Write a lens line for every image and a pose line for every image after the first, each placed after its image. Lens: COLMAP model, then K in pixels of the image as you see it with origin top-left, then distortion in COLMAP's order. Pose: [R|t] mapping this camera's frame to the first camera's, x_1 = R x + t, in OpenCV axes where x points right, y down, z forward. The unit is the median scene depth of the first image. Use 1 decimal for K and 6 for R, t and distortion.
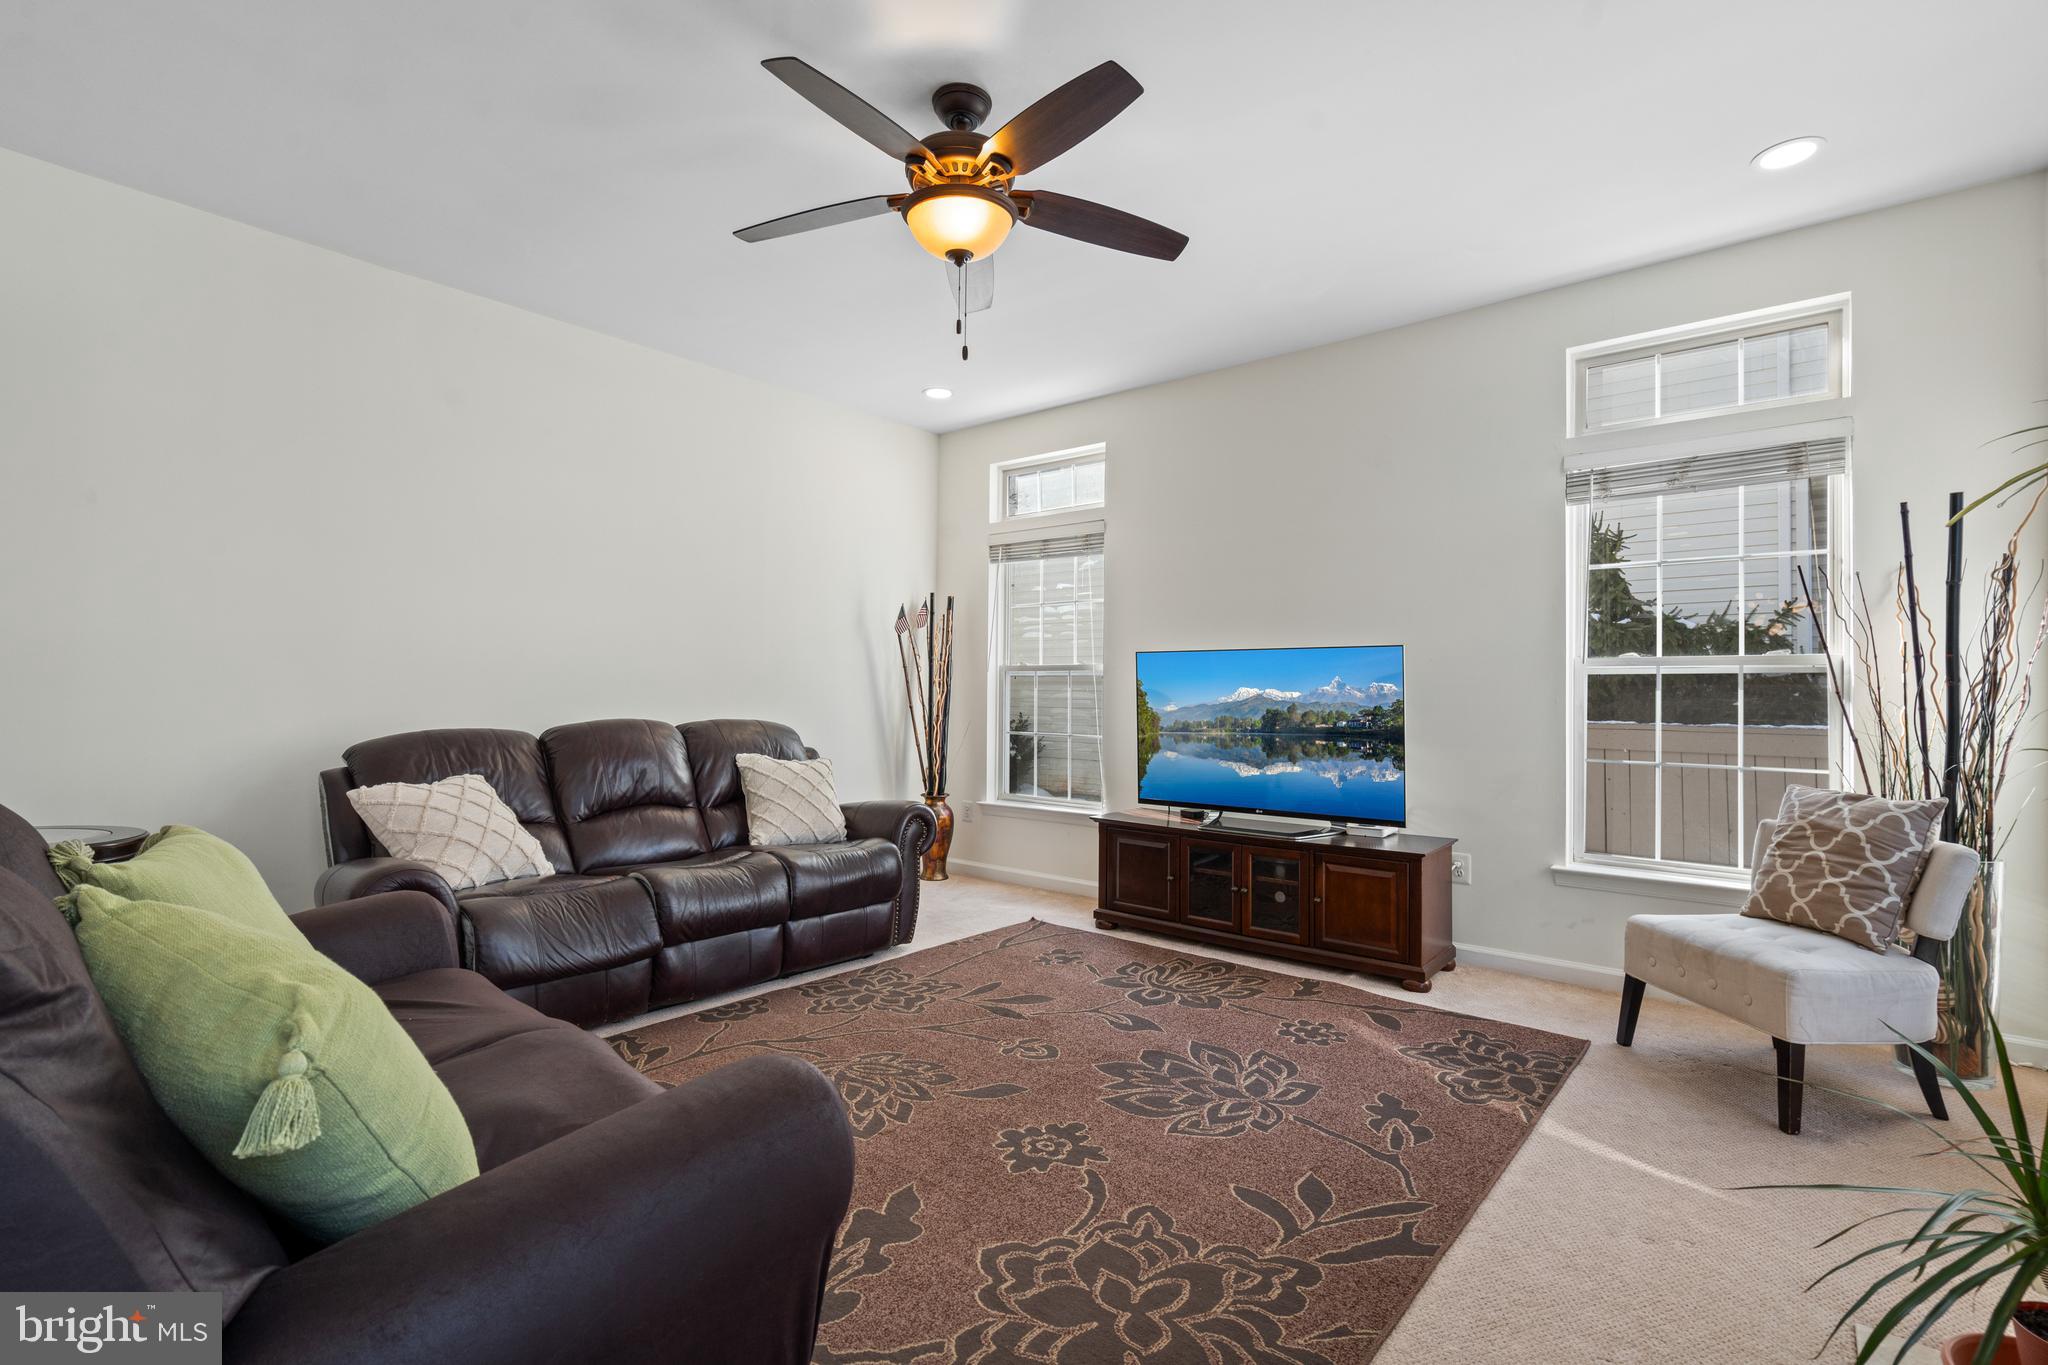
lens RADIAL K [[917.9, 0, 1026.8], [0, 917.9, 701.6], [0, 0, 1]] dist [-0.000430, 0.000626]
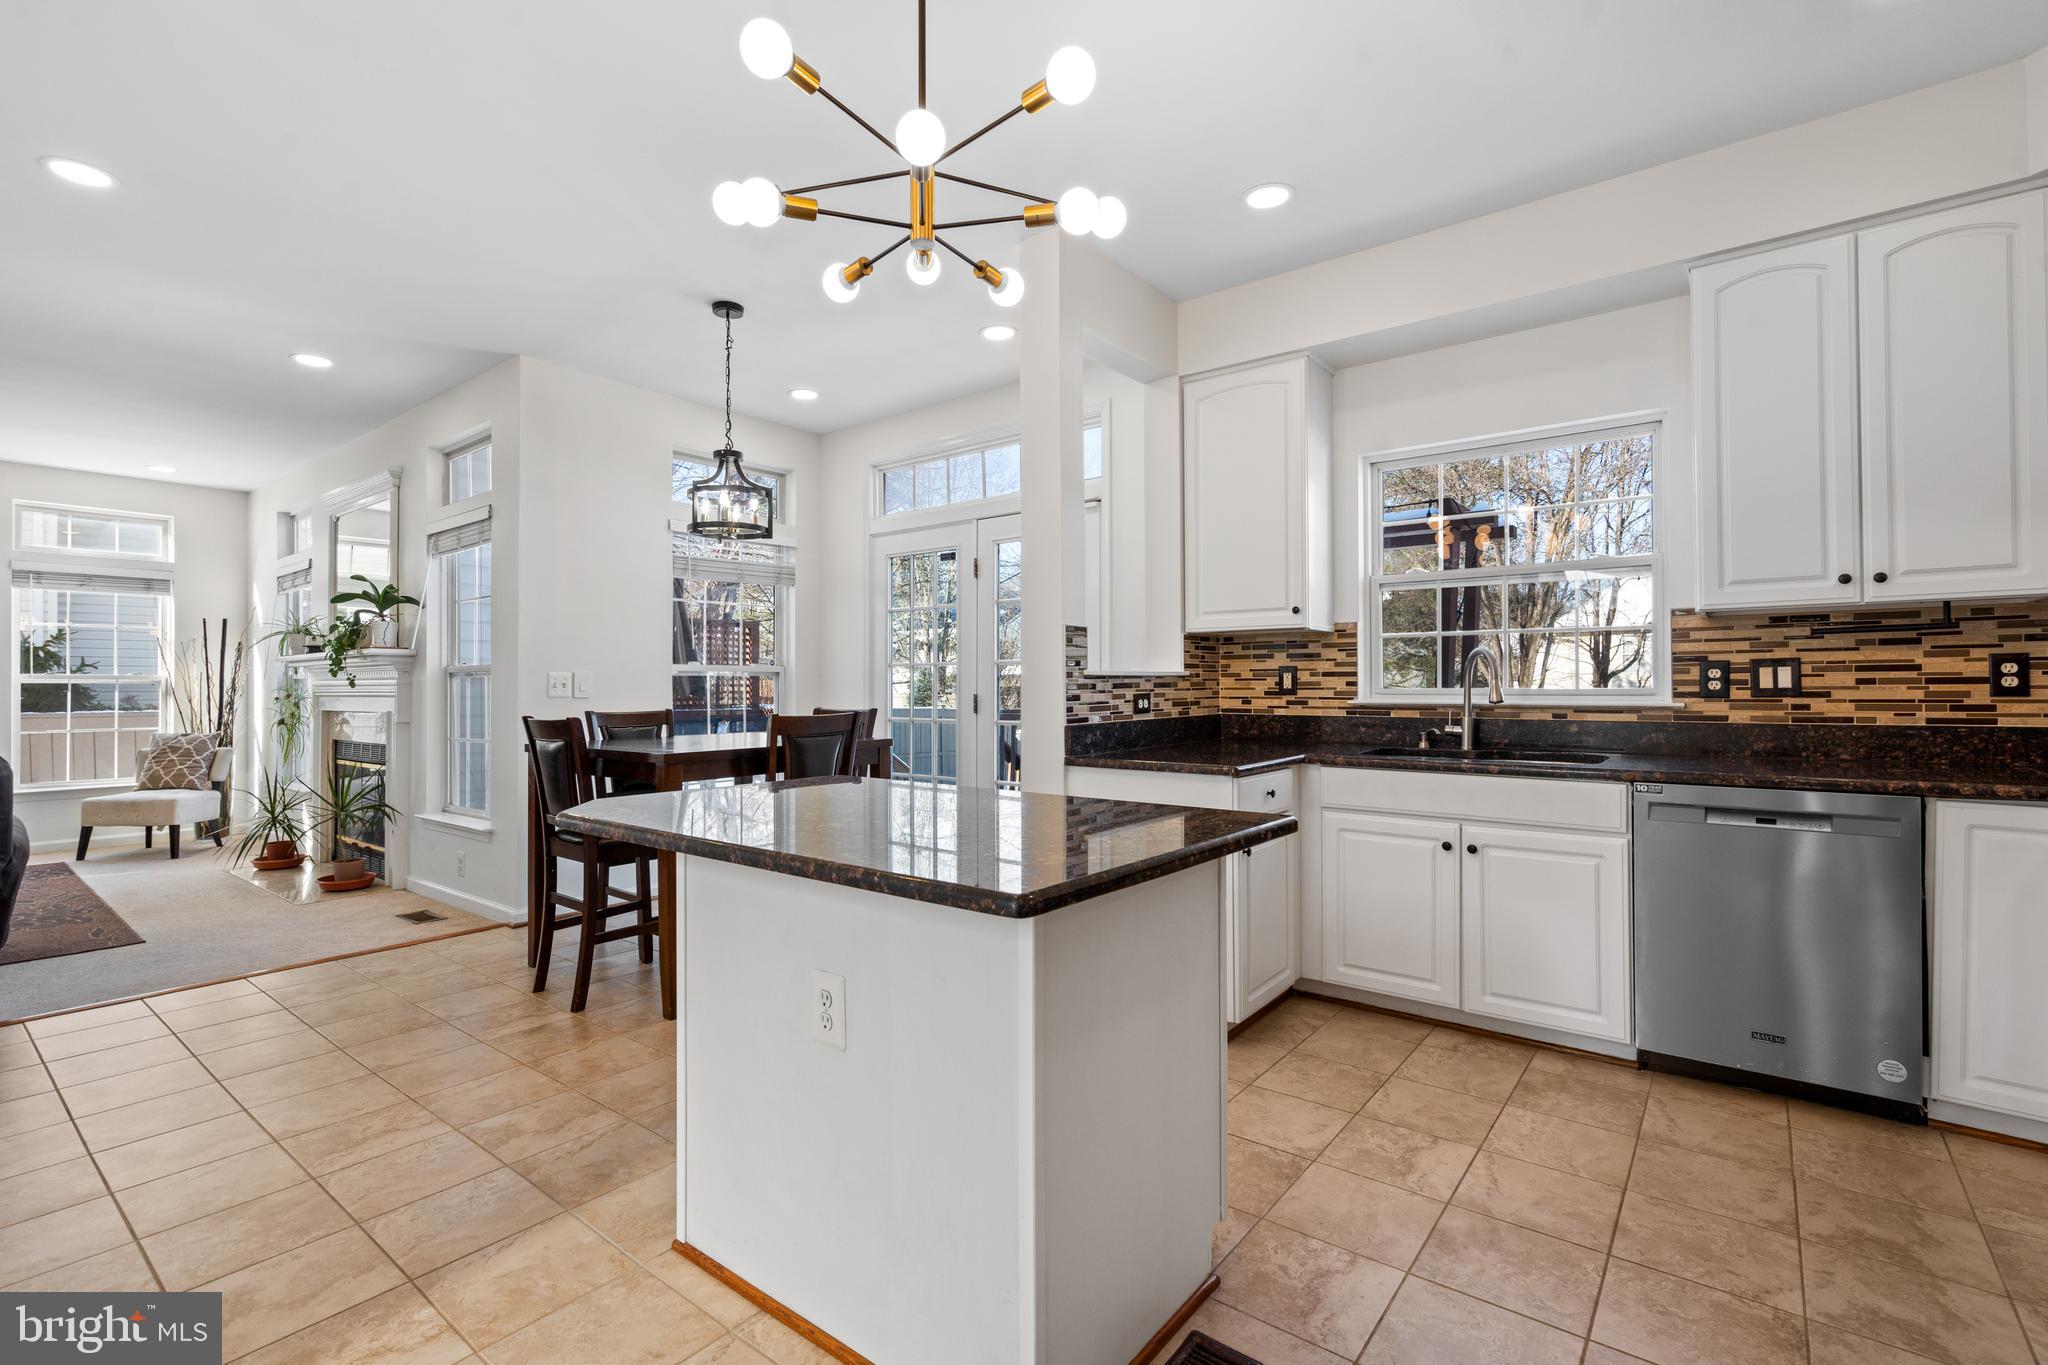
lens RADIAL K [[938.7, 0, 1023.2], [0, 938.7, 670.2], [0, 0, 1]] dist [-0.001803, 0.000026]
pose [[-0.006227, 0.017589, 0.999826, -1.662333], [0.015217, 0.999731, -0.017493, 0.008857], [-0.999865, 0.015105, -0.006493, -1.261871]]
